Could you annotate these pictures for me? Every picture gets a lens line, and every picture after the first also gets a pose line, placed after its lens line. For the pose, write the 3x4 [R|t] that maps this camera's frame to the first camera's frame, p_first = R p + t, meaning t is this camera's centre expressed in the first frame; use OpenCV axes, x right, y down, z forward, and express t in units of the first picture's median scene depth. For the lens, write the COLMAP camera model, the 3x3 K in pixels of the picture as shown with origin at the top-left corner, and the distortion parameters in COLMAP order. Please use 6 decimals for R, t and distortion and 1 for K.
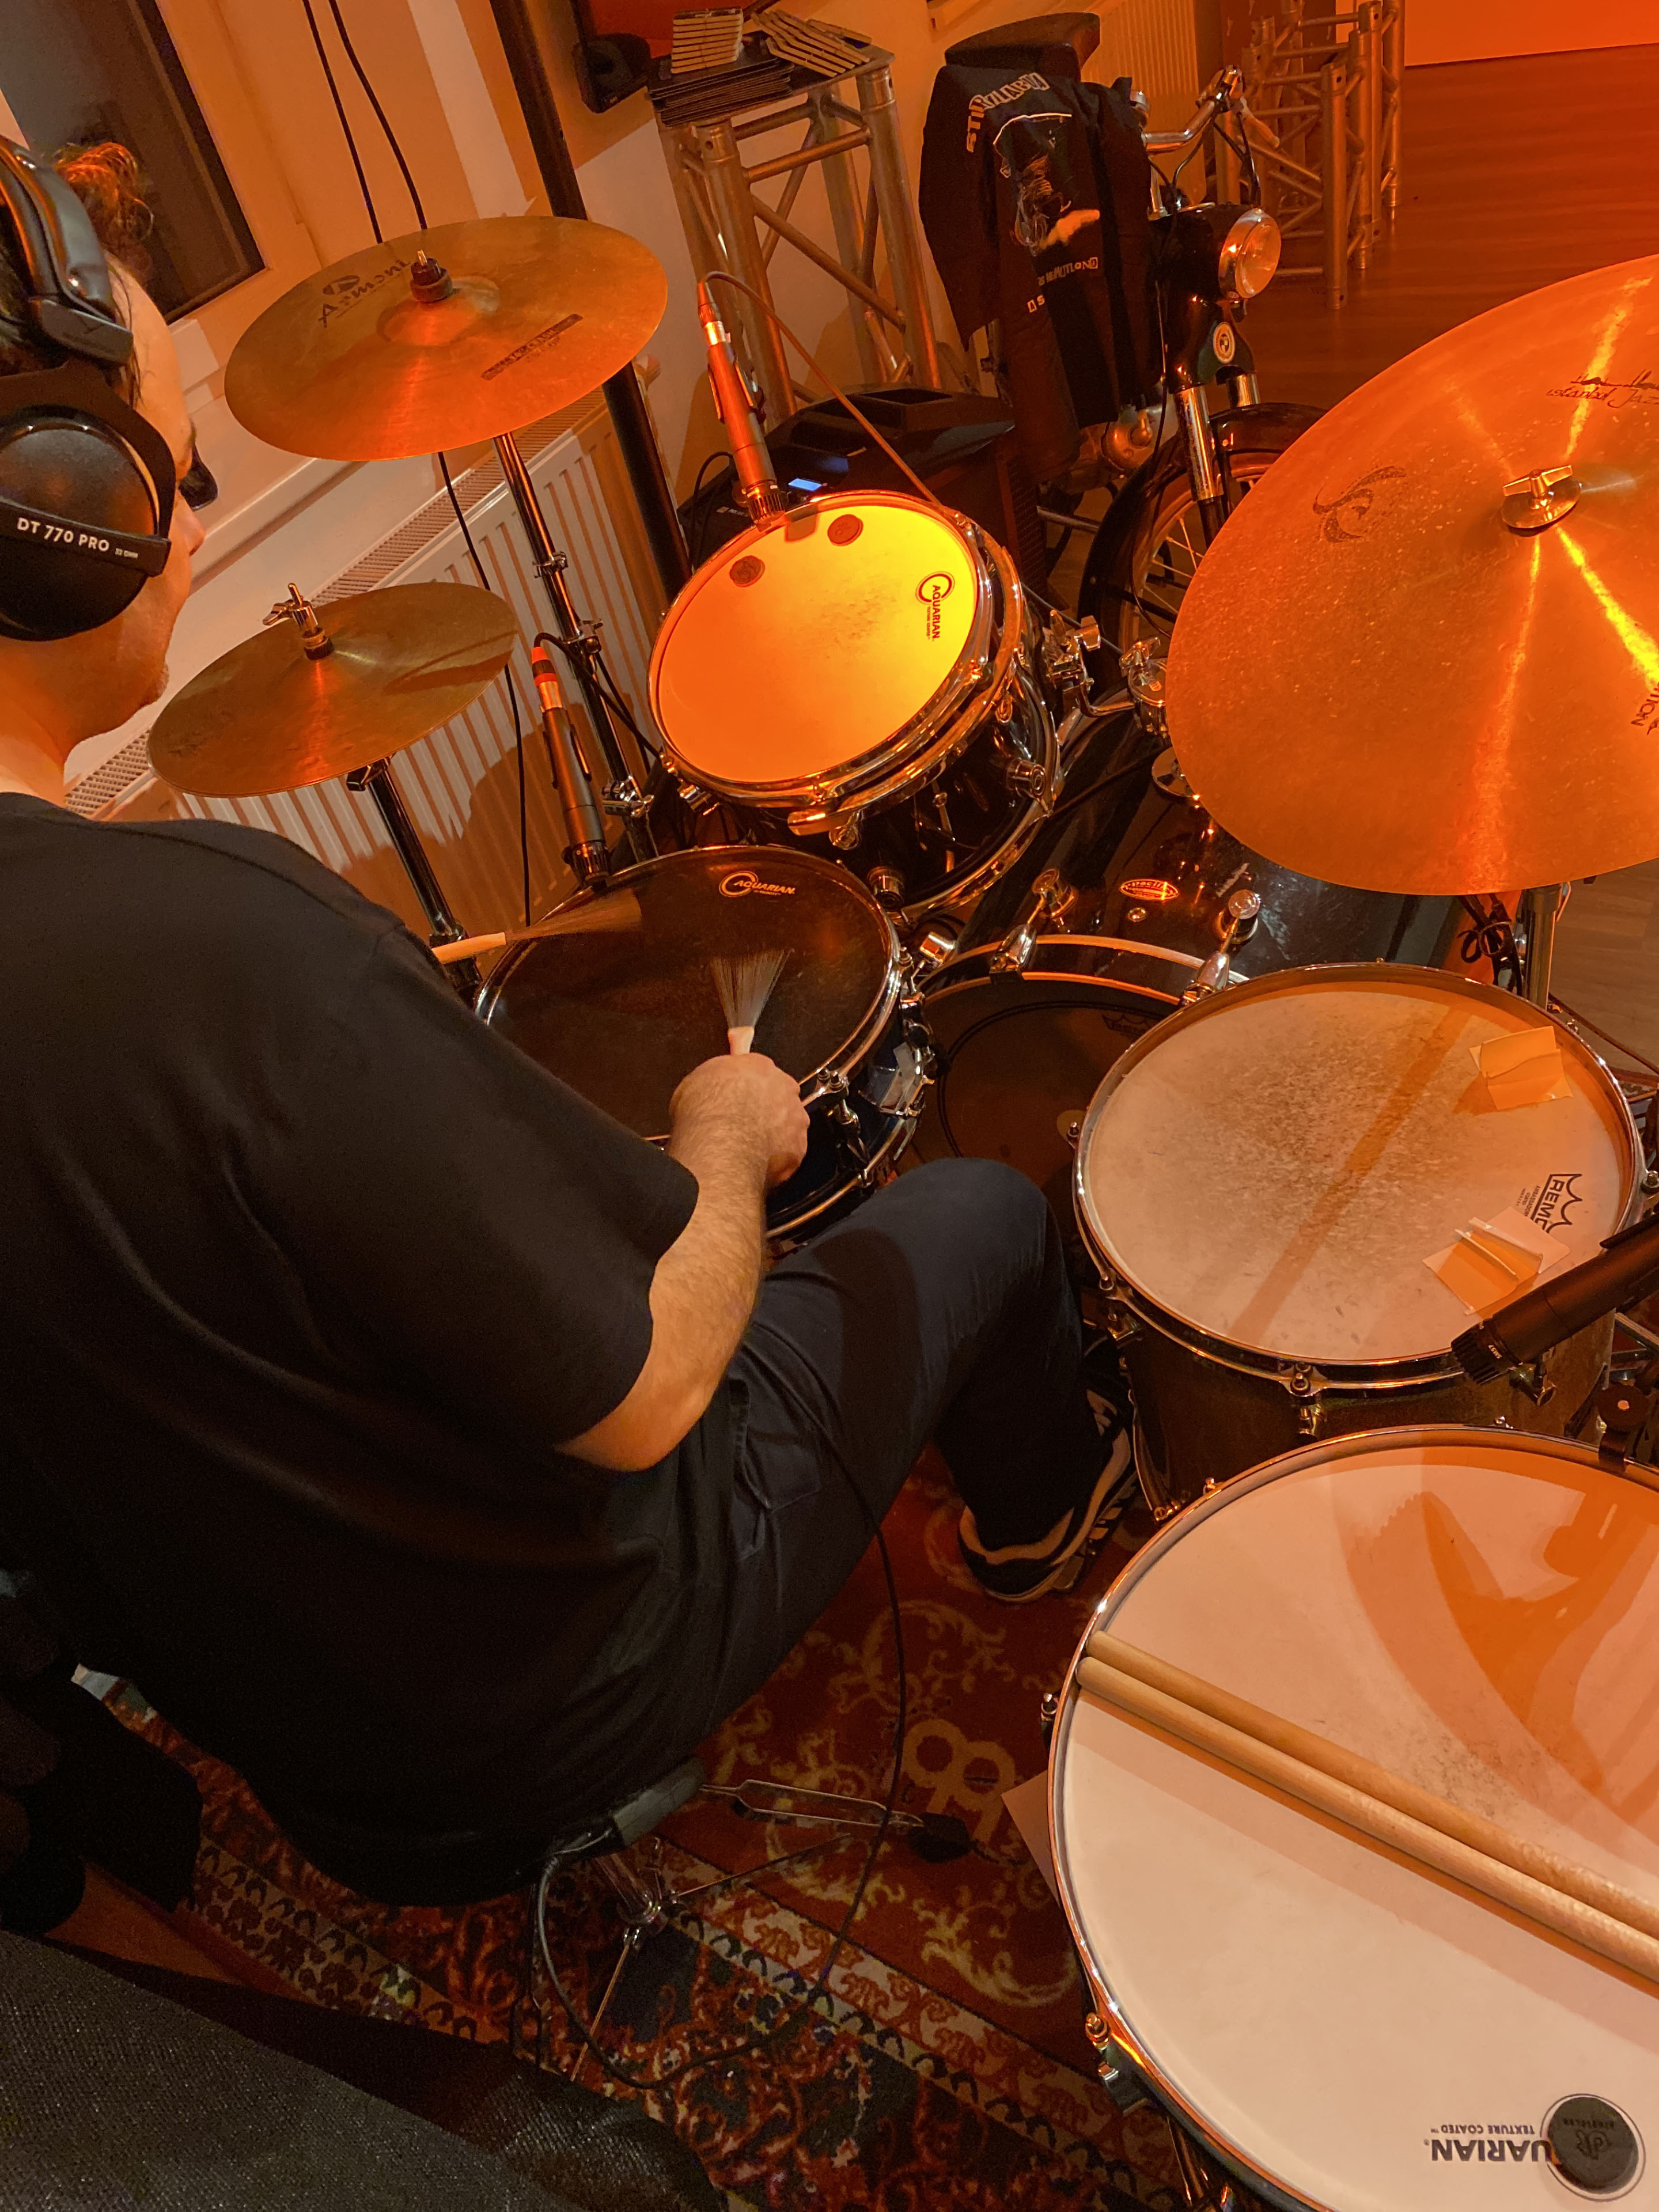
lens RADIAL K [[1734.3, 0, 735.6], [0, 1734.3, 1100.1], [0, 0, 1]] dist [-0.027402, 0.036076]
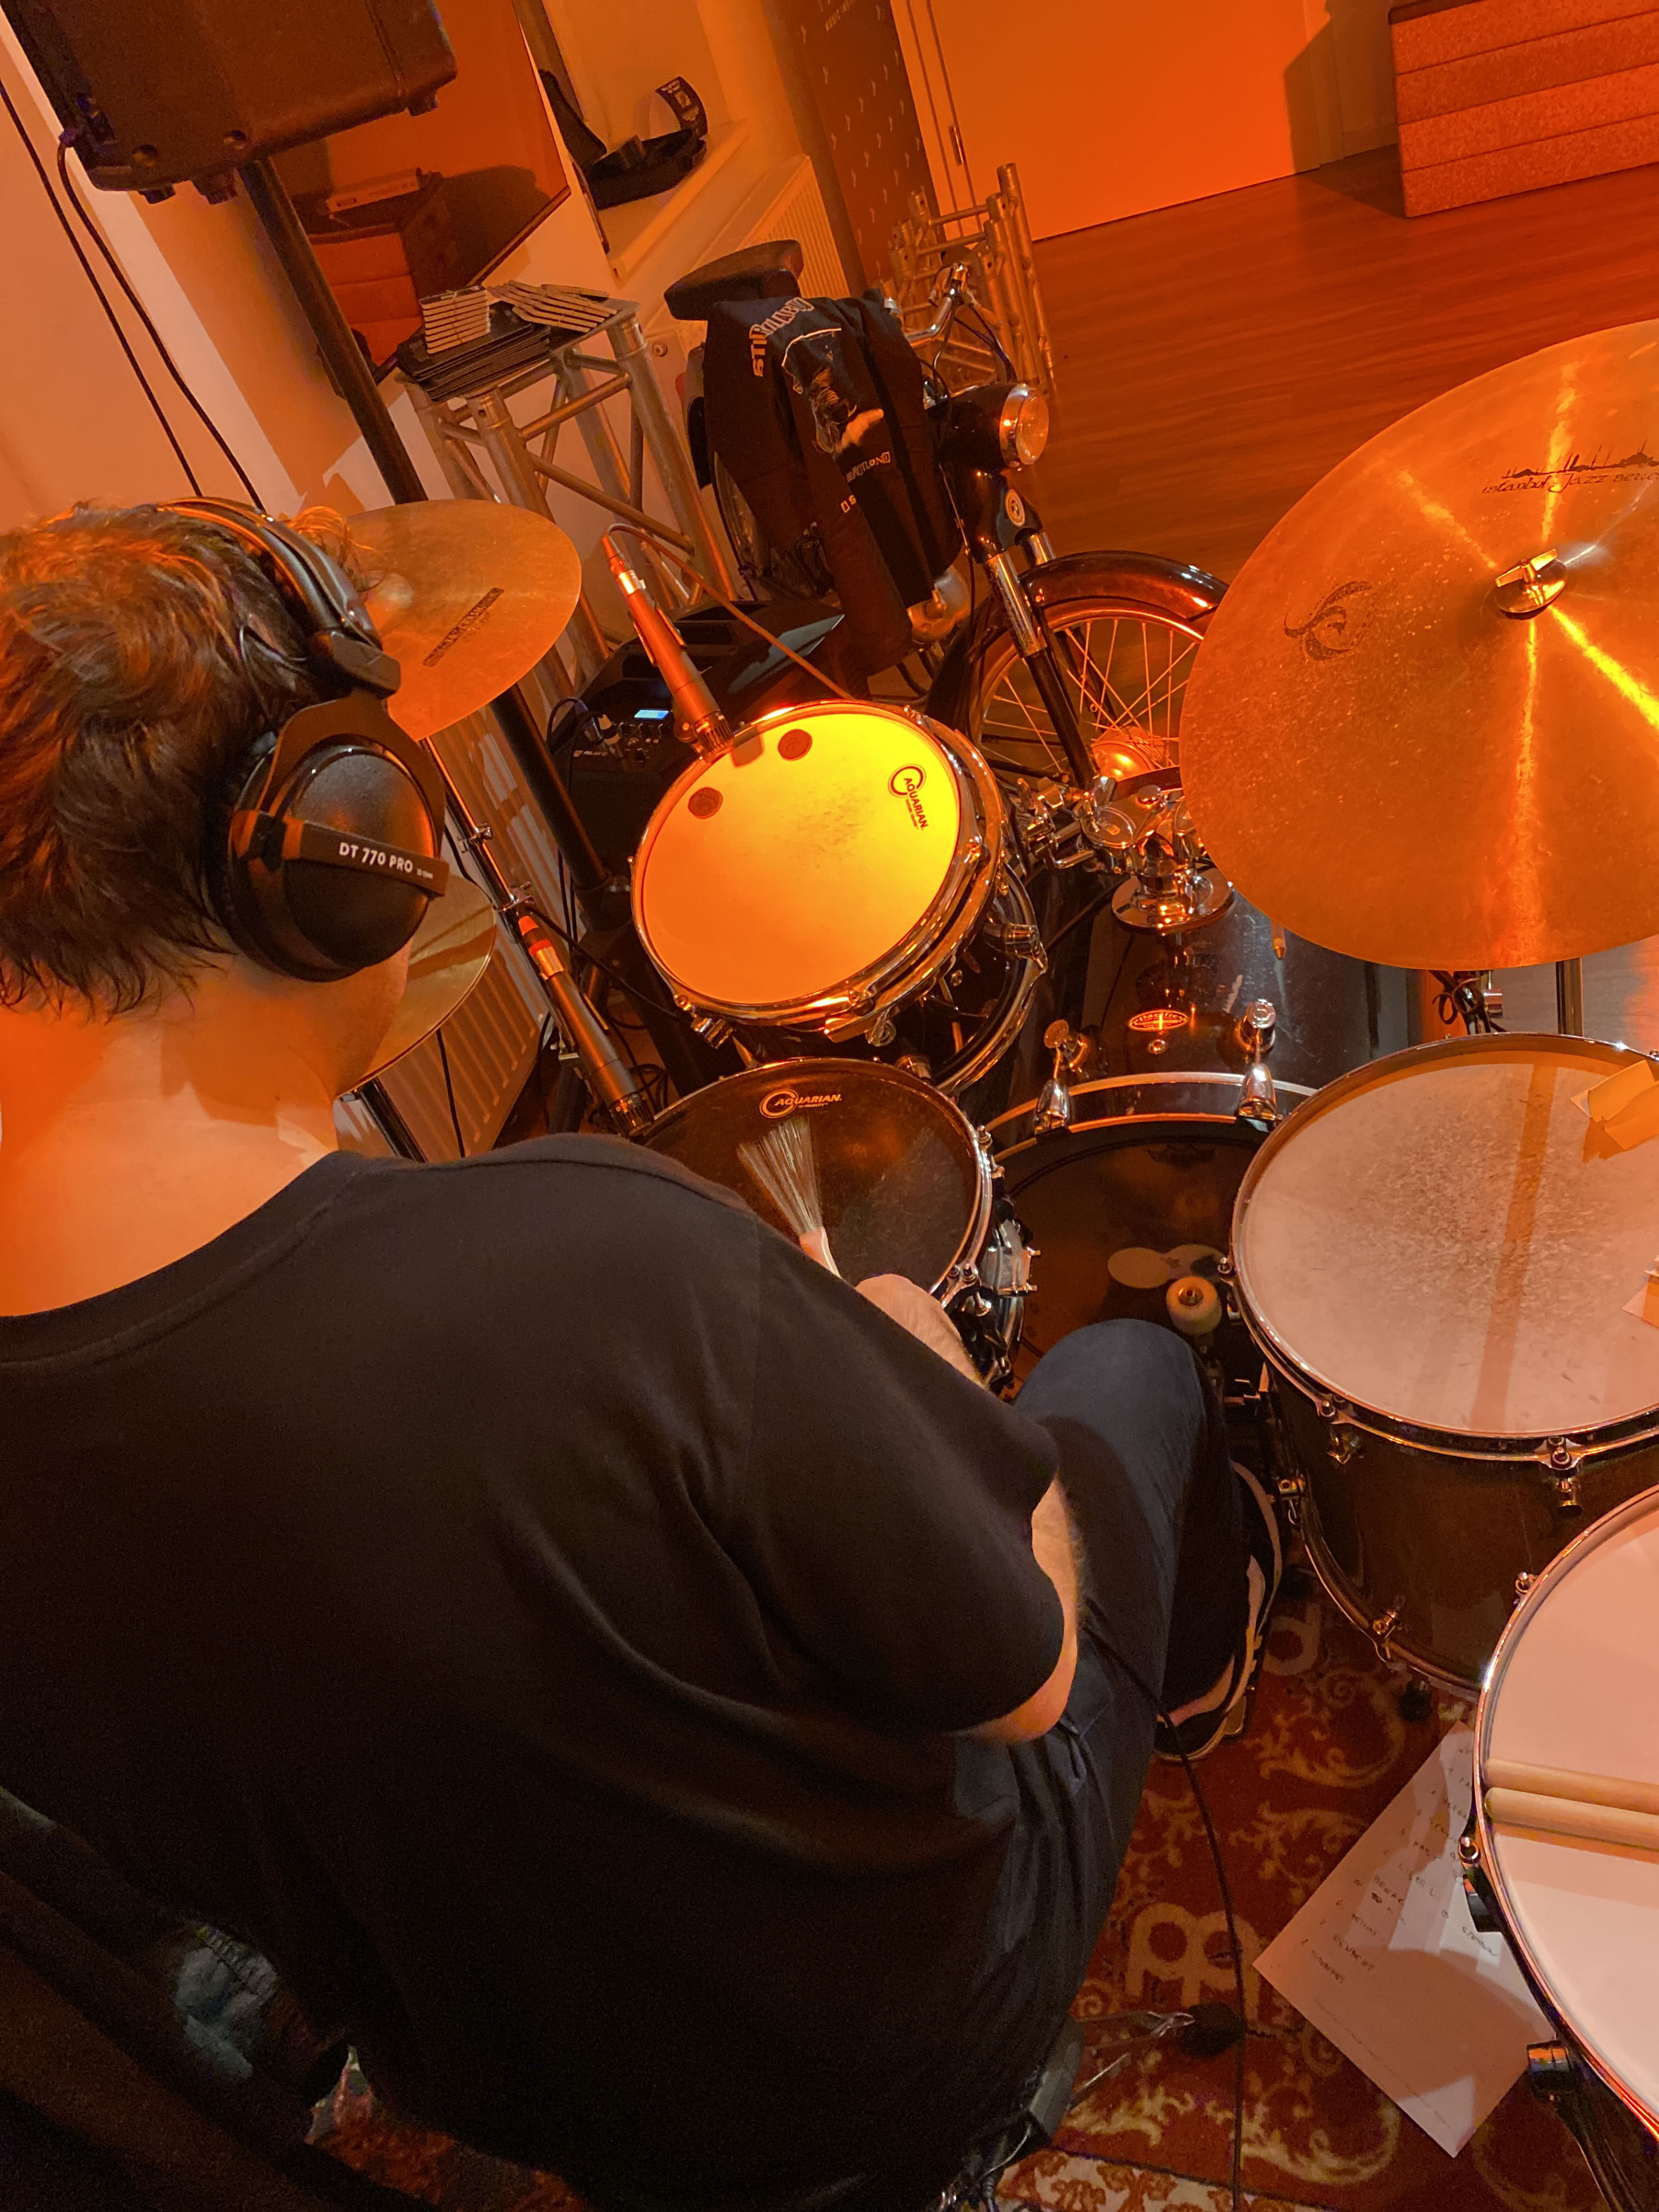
lens RADIAL K [[1724.2, 0, 666.2], [0, 1724.2, 1110.0], [0, 0, 1]] dist [0.045910, -0.078156]
pose [[0.964579, -0.220126, 0.145369, -0.200527], [0.234944, 0.967456, -0.093966, -0.042654], [-0.119954, 0.124791, 0.984905, 0.035753]]
